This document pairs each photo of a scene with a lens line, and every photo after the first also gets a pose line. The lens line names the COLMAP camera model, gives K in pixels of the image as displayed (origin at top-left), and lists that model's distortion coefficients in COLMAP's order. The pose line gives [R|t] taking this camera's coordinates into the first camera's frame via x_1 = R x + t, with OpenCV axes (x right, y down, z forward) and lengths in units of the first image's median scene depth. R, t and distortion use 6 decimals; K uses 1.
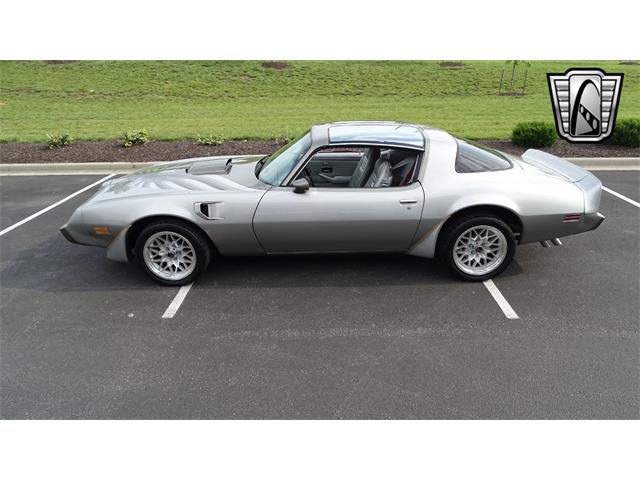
lens RADIAL K [[452.0, 0, 320.0], [0, 452.0, 240.0], [0, 0, 1]] dist [-0.002475, 0.002731]
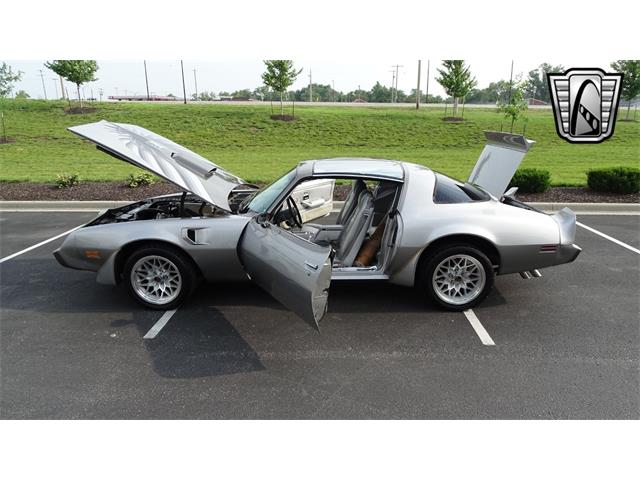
lens RADIAL K [[452.0, 0, 320.0], [0, 452.0, 240.0], [0, 0, 1]] dist [-0.002475, 0.002731]
pose [[0.999722, 0.016413, -0.016904, 0.055321], [-0.018190, 0.993654, -0.110996, 0.051866], [0.014975, 0.111273, 0.993677, -0.026292]]
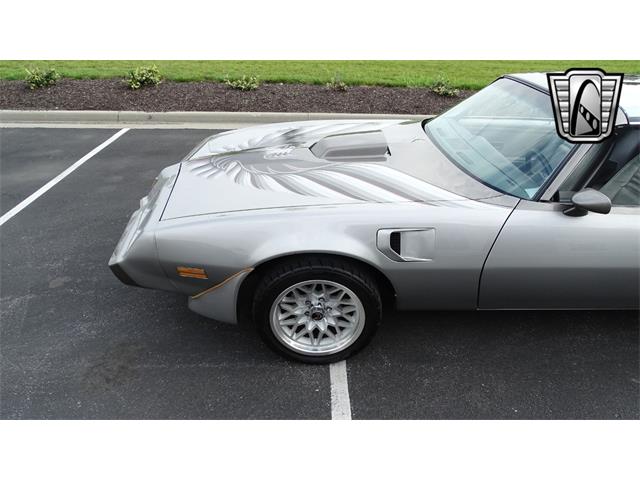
lens RADIAL K [[455.0, 0, 320.0], [0, 455.0, 240.0], [0, 0, 1]] dist [-0.003400, -0.000132]
pose [[0.998742, 0.011796, 0.048731, -0.353325], [-0.017780, 0.992091, 0.124254, -0.128868], [-0.046879, -0.124964, 0.991053, 0.452498]]
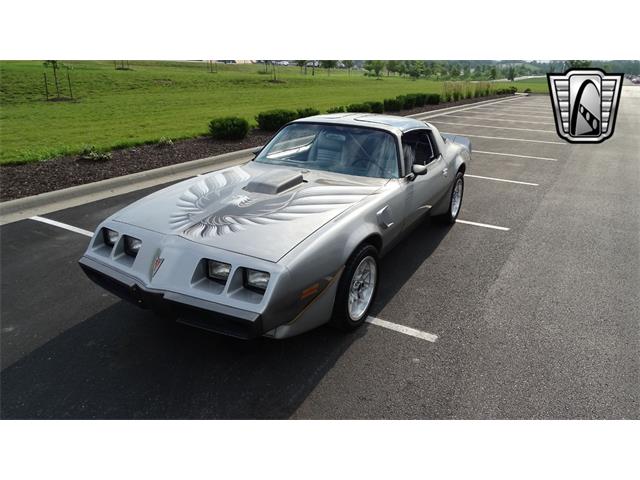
lens RADIAL K [[455.0, 0, 320.0], [0, 455.0, 240.0], [0, 0, 1]] dist [-0.003400, -0.000132]
pose [[0.481504, -0.290525, 0.826891, -0.999287], [0.303533, 0.940352, 0.153640, -0.189564], [-0.822206, 0.177011, 0.540967, 0.603258]]
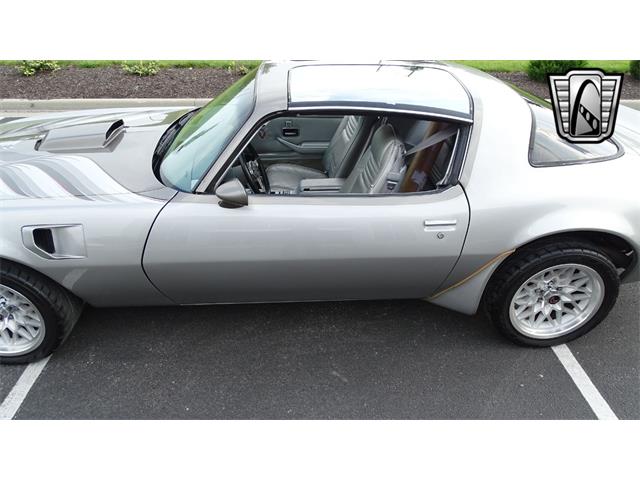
lens RADIAL K [[450.2, 0, 320.0], [0, 450.2, 240.0], [0, 0, 1]] dist [0.002405, 0.001782]
pose [[0.998134, -0.009184, 0.060369, 0.022677], [-0.000673, 0.986910, 0.161271, -0.141880], [-0.061060, -0.161011, 0.985062, 0.459368]]
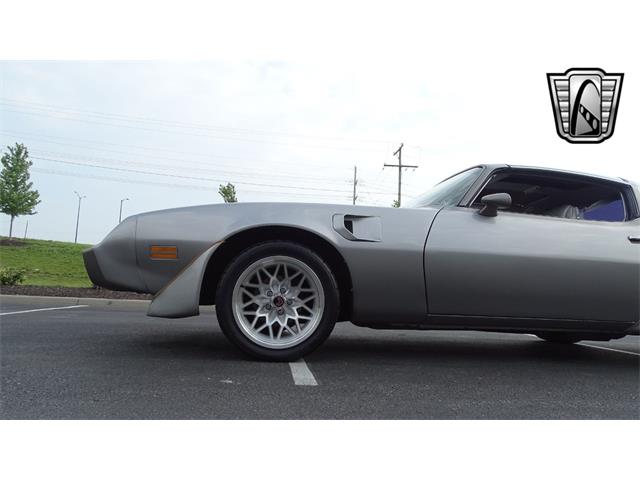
lens RADIAL K [[453.7, 0, 320.0], [0, 453.7, 240.0], [0, 0, 1]] dist [-0.003318, 0.002505]
pose [[0.987724, 0.081152, 0.133474, -0.359819], [-0.008949, 0.882457, -0.470308, 0.235455], [-0.155952, 0.463340, 0.872351, 0.444916]]
